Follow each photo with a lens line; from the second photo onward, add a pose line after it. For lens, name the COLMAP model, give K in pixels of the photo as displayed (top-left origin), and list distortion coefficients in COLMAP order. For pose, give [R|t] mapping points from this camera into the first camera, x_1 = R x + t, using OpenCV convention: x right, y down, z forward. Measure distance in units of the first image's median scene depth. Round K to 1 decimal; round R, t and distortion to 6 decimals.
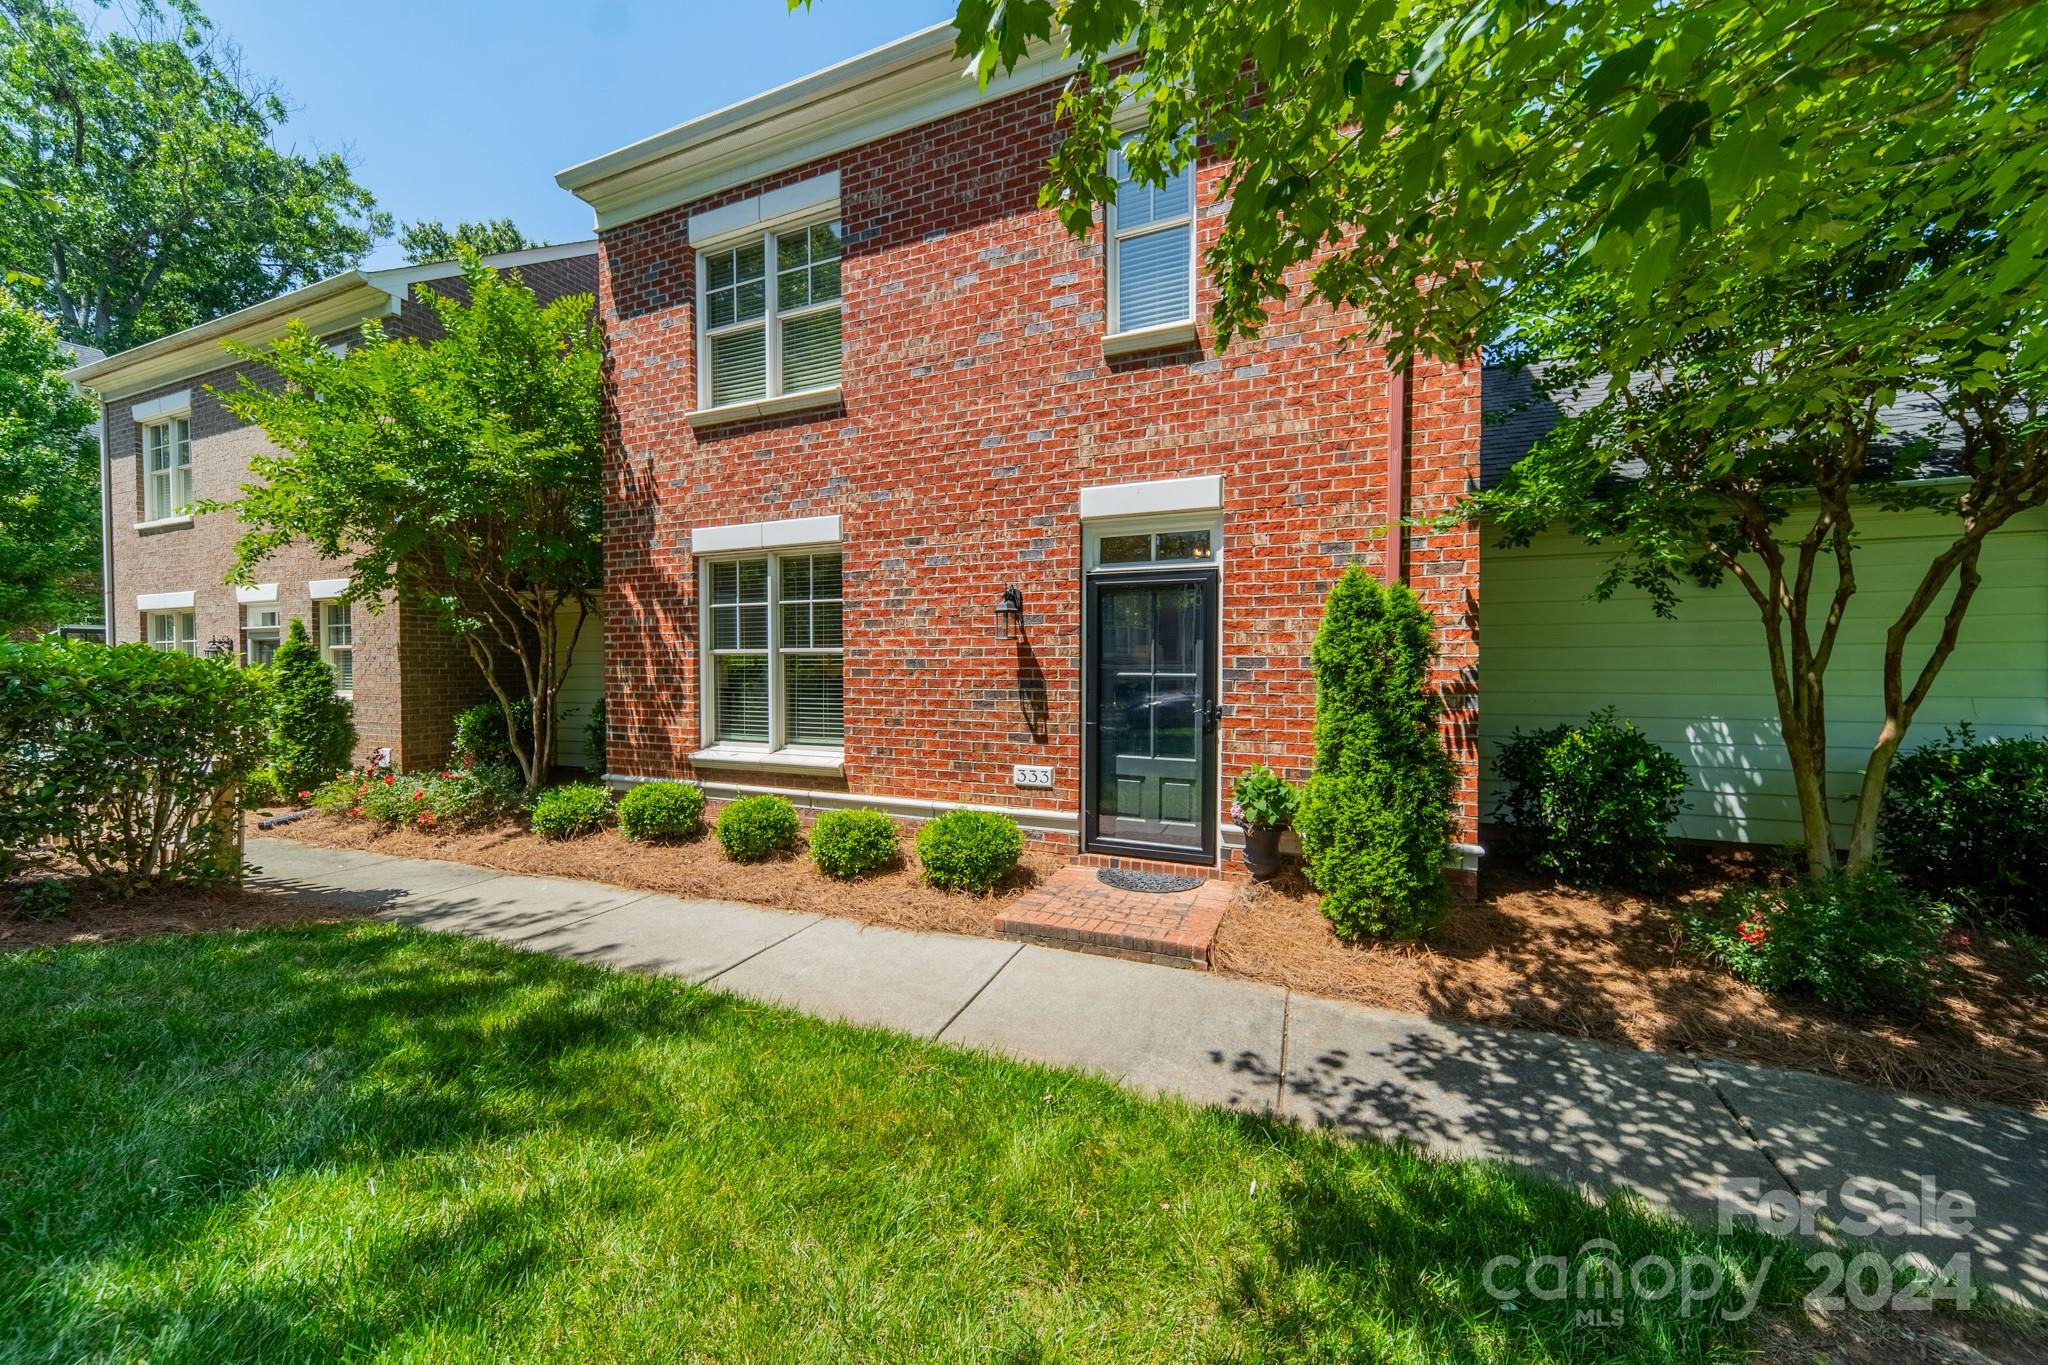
lens RADIAL K [[734.6, 0, 1023.7], [0, 734.6, 682.2], [0, 0, 1]] dist [0.010508, -0.000252]
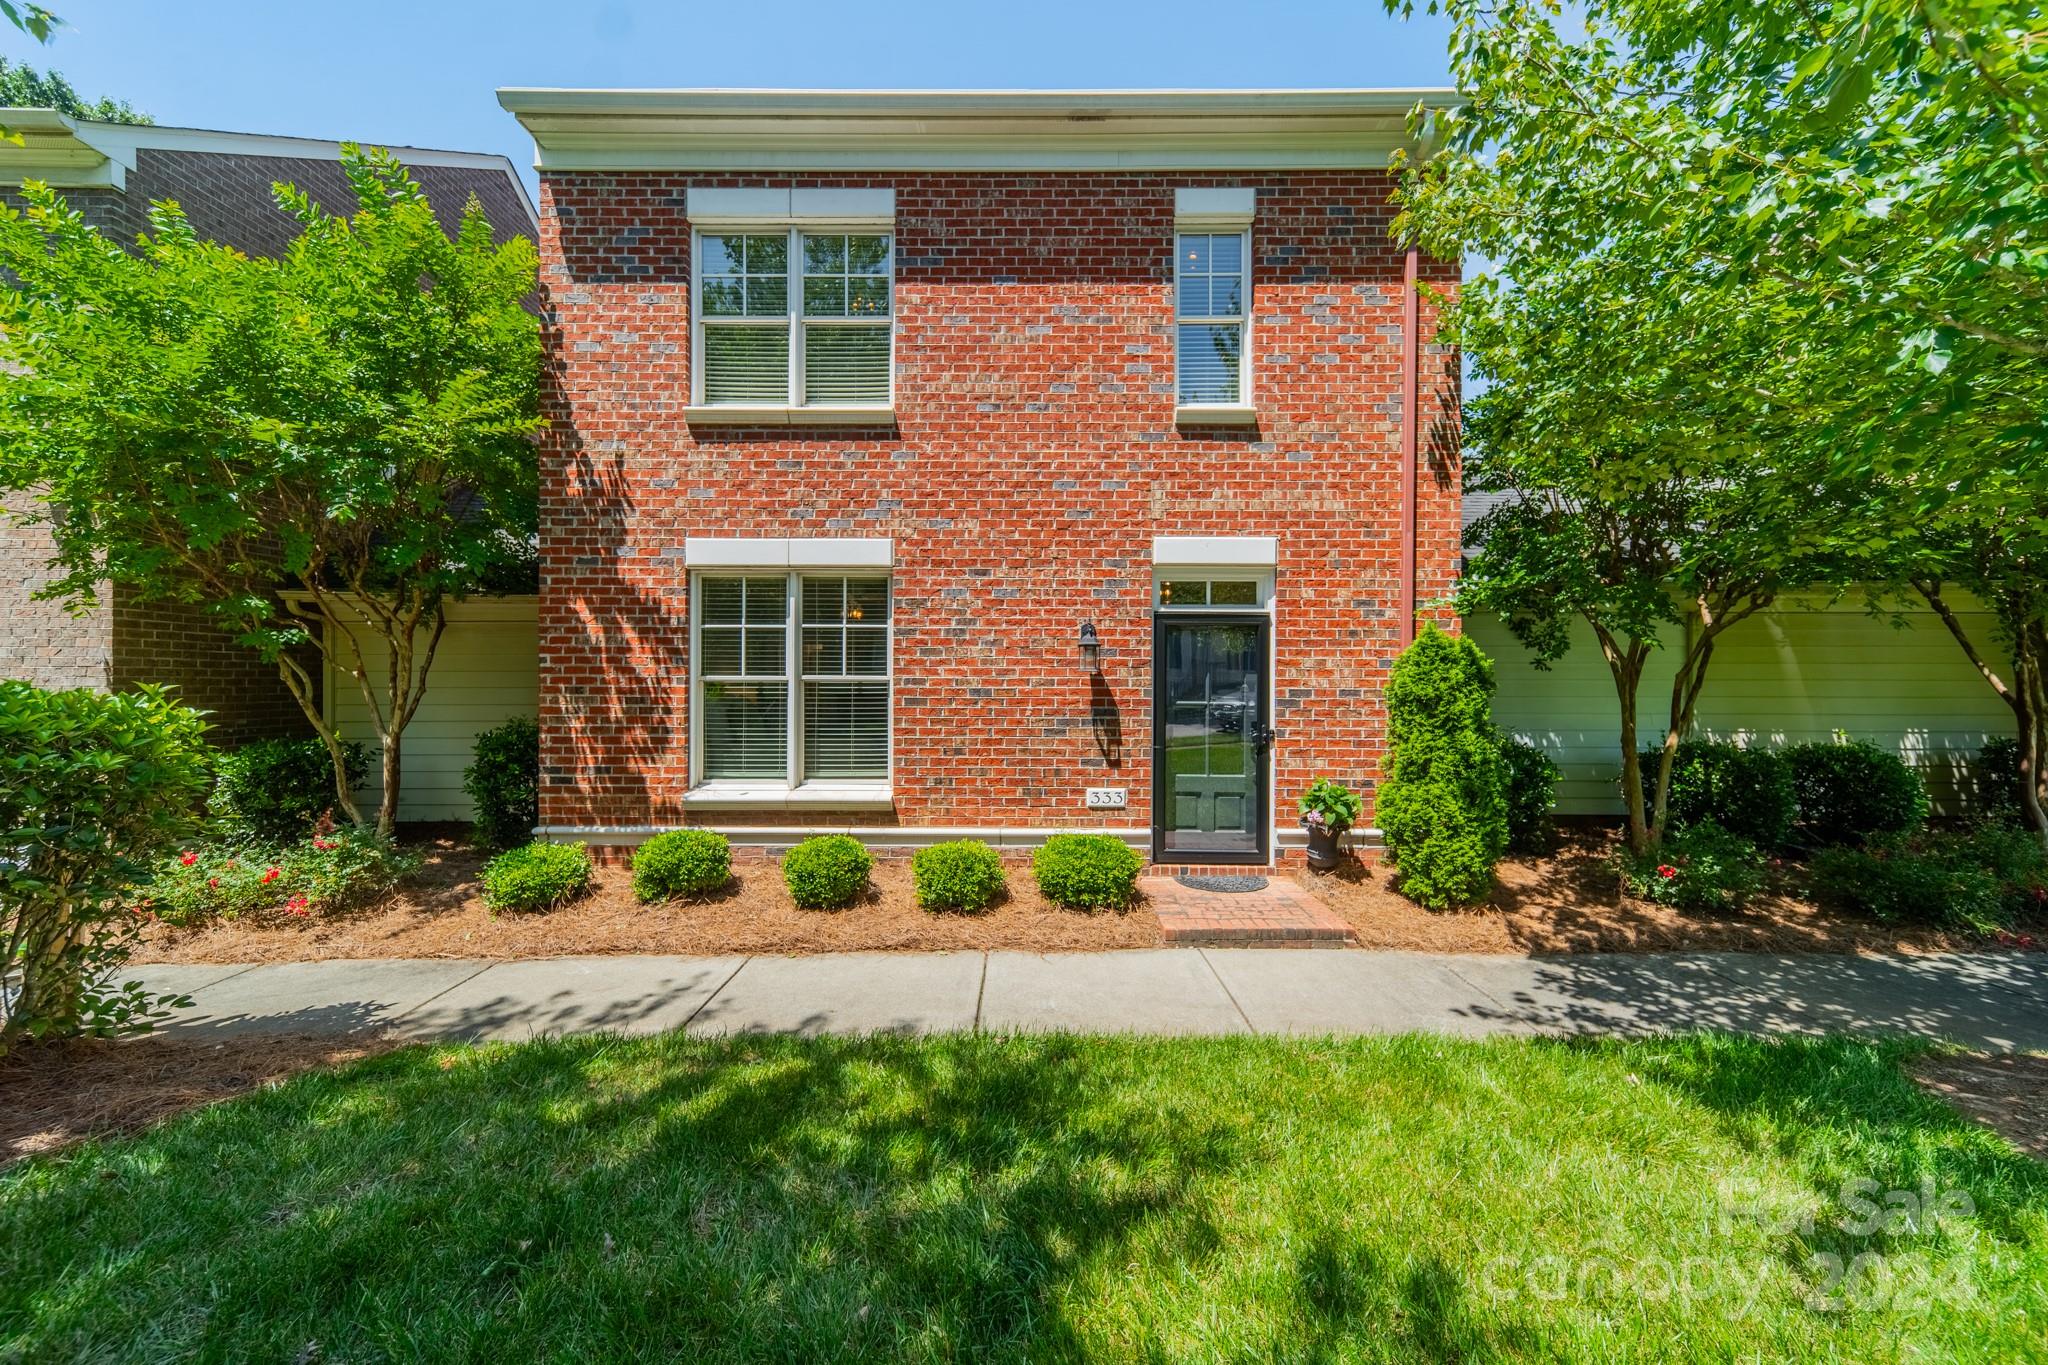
lens RADIAL K [[734.6, 0, 984.1], [0, 734.6, 680.1], [0, 0, 1]] dist [0.010508, -0.000252]
pose [[0.920470, 0.002875, 0.390803, -0.584350], [0.005924, 0.999755, -0.021309, -0.023290], [-0.390769, 0.021930, 0.920228, 0.074940]]
